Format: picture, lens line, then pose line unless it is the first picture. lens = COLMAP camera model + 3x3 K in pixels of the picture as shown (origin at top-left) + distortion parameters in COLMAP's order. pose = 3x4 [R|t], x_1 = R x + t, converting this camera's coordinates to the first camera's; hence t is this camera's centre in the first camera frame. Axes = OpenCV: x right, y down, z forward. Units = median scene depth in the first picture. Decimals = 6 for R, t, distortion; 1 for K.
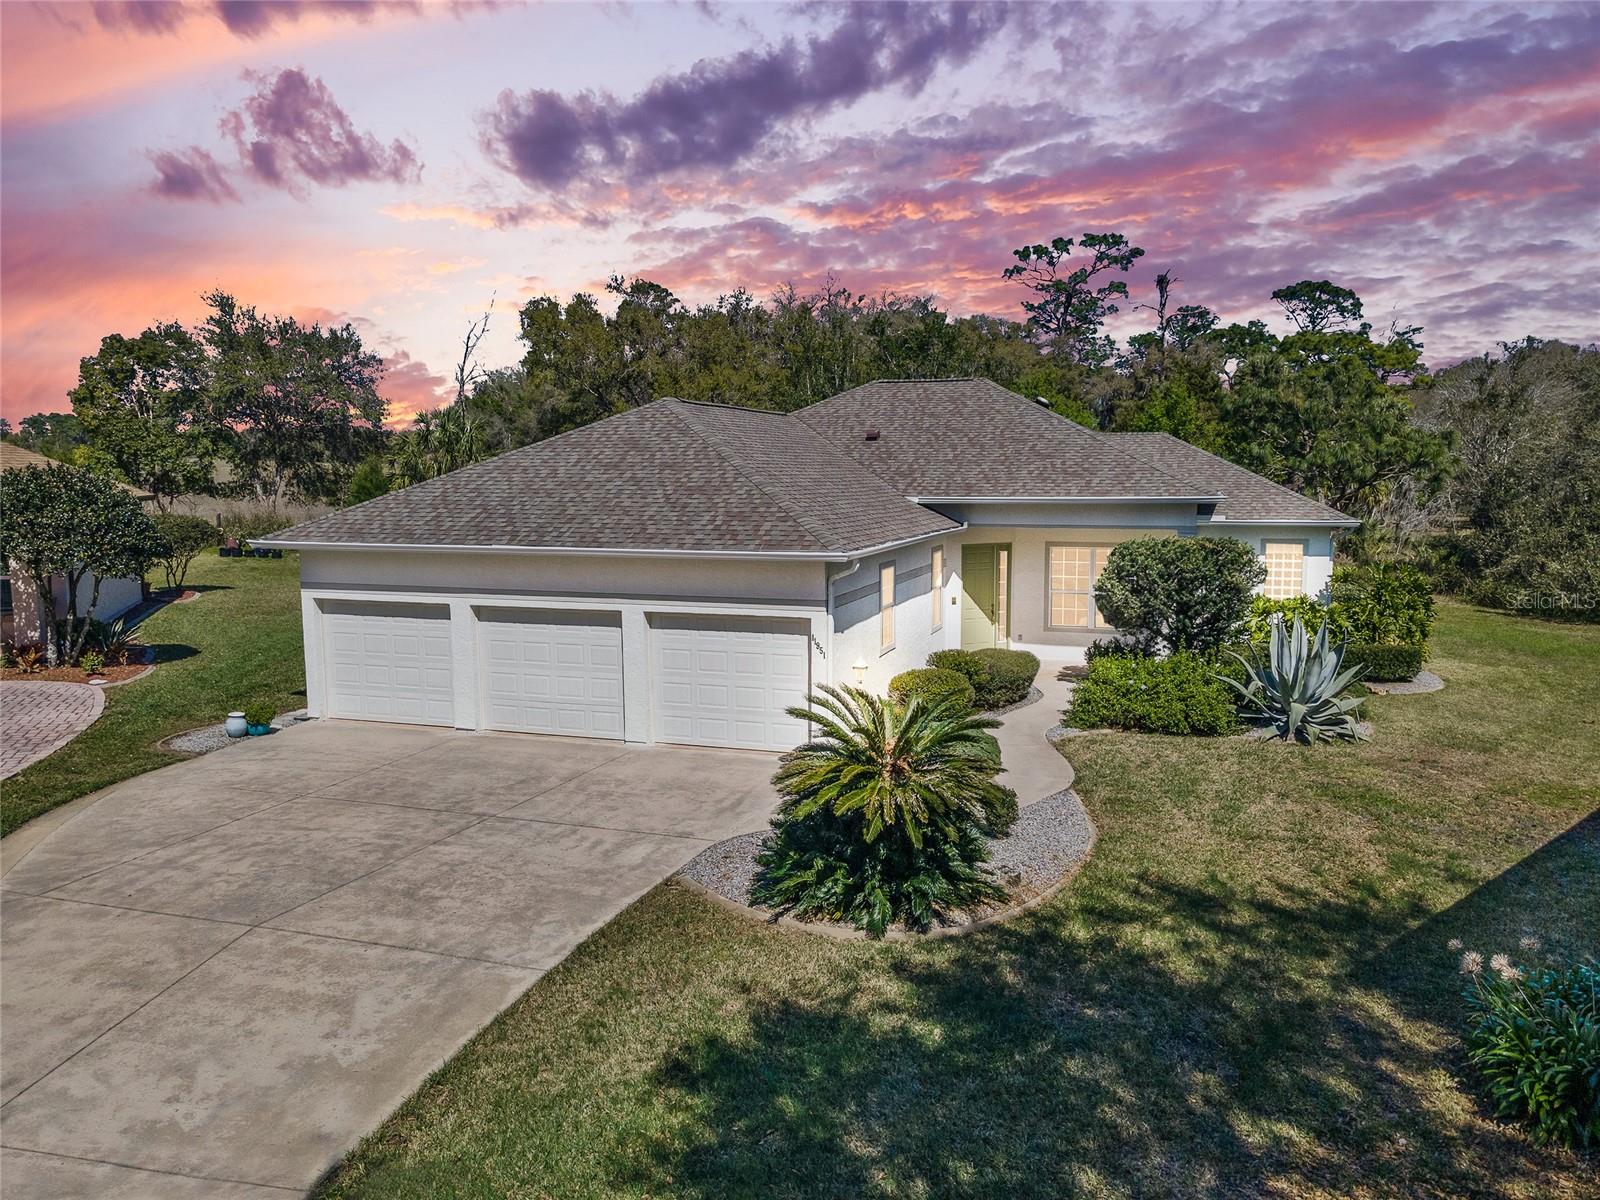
lens RADIAL K [[1146.6, 0, 800.0], [0, 1146.6, 600.0], [0, 0, 1]] dist [0.035045, 0.004394]
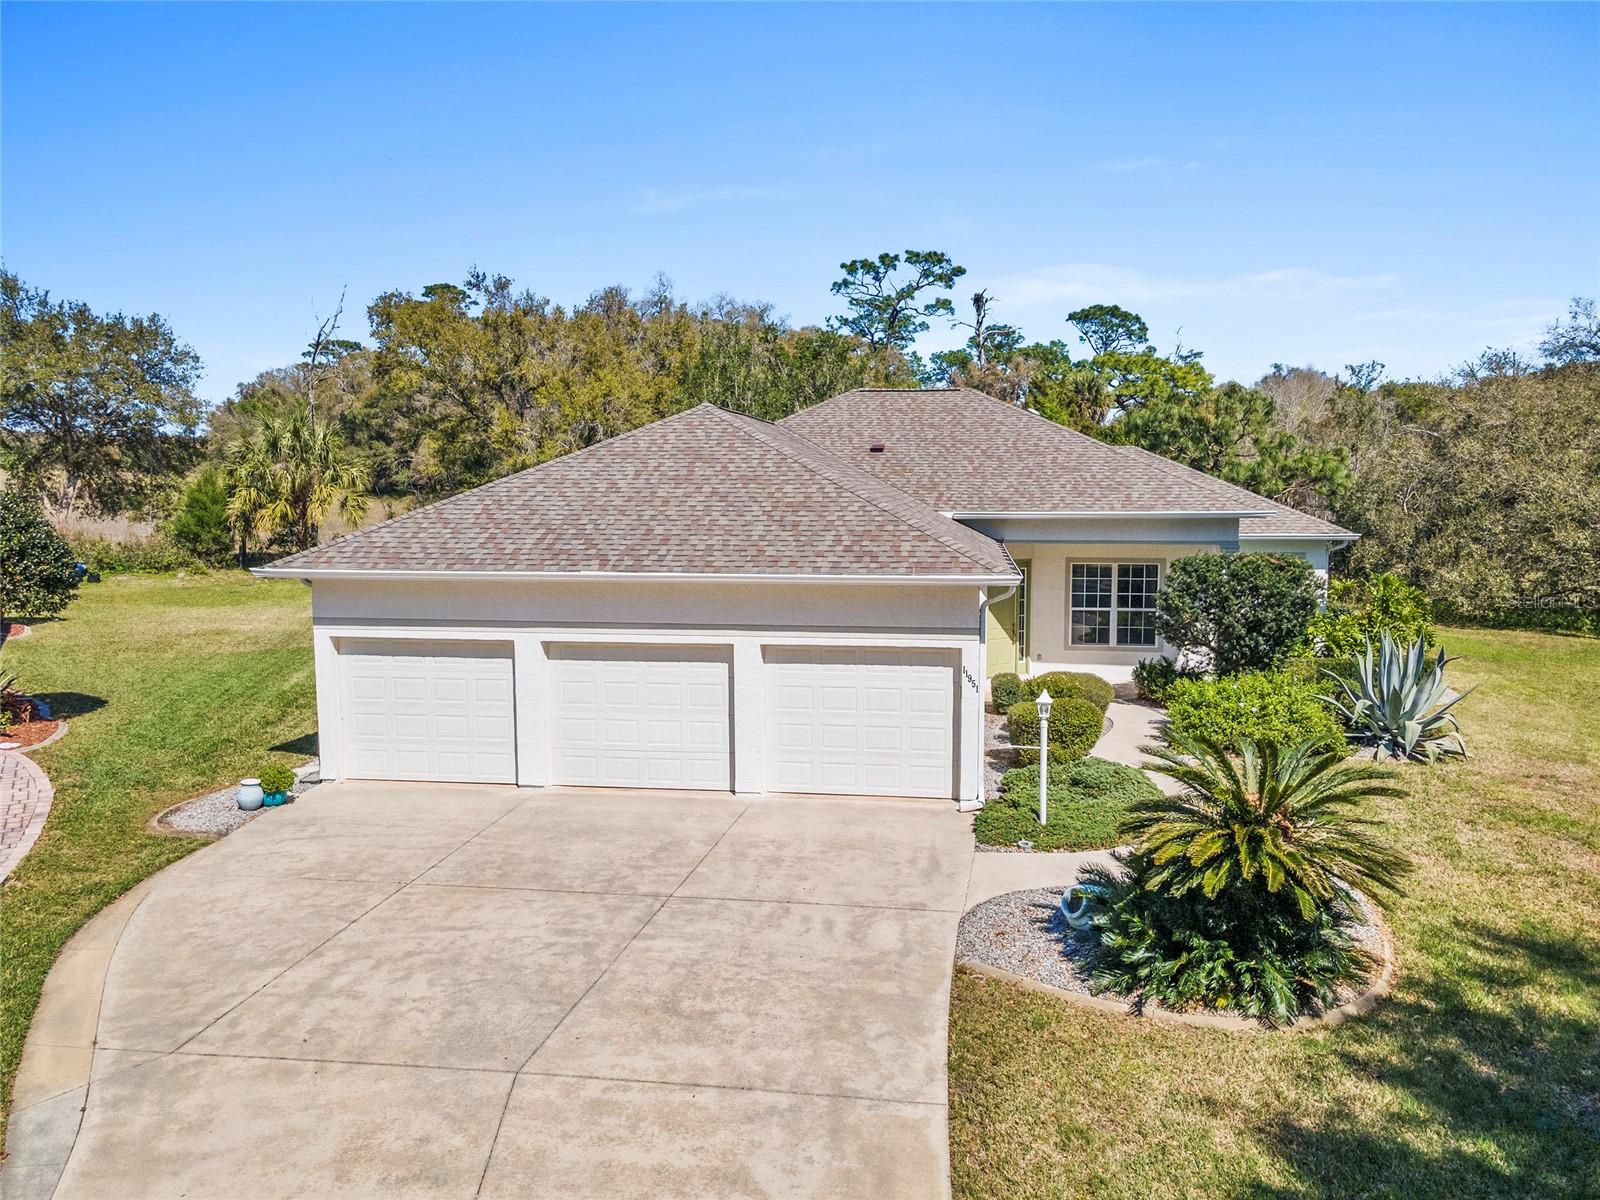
lens RADIAL K [[1151.9, 0, 800.0], [0, 1151.9, 600.0], [0, 0, 1]] dist [0.035152, 0.000077]
pose [[0.981820, -0.016951, 0.189058, -0.203409], [0.018946, 0.999782, -0.008749, -0.011716], [-0.188868, 0.012171, 0.981927, 0.094150]]
